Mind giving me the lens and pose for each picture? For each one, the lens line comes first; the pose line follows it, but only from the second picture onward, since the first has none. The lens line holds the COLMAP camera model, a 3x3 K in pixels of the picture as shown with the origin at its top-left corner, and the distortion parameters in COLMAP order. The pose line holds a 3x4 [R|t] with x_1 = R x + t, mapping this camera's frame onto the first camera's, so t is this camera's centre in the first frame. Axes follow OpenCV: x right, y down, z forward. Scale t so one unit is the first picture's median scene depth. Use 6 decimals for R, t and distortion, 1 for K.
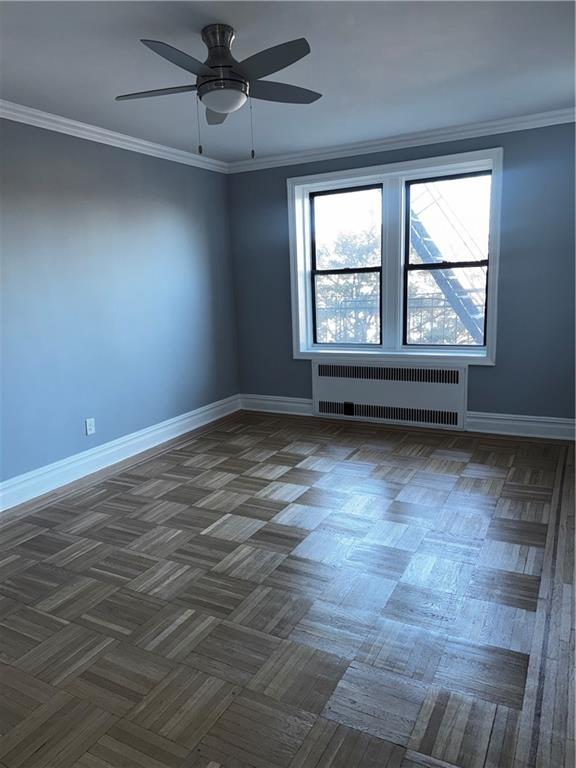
lens RADIAL K [[534.8, 0, 287.5], [0, 534.8, 395.3], [0, 0, 1]] dist [0.070384, -0.000519]
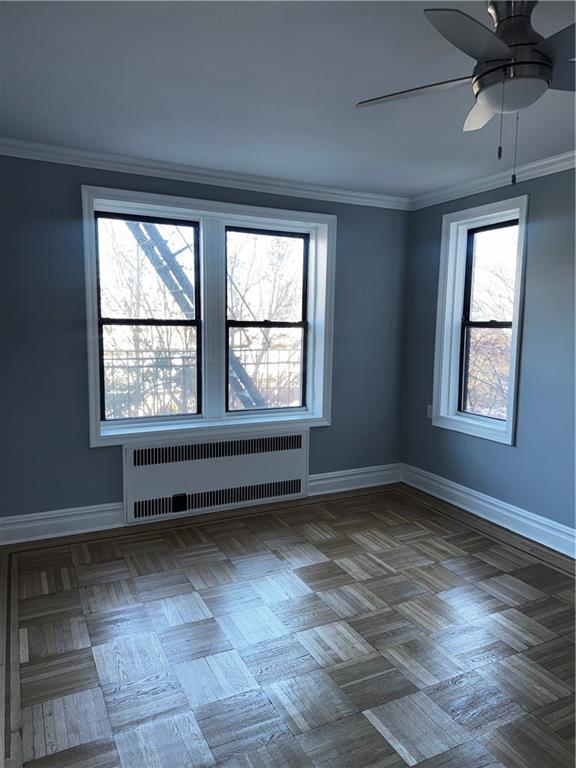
lens RADIAL K [[534.8, 0, 287.5], [0, 534.8, 395.3], [0, 0, 1]] dist [0.070384, -0.000519]
pose [[0.567393, -0.057843, 0.821413, -0.435317], [0.147971, 0.988454, -0.032605, -0.081489], [-0.810043, 0.140045, 0.569401, 0.454295]]
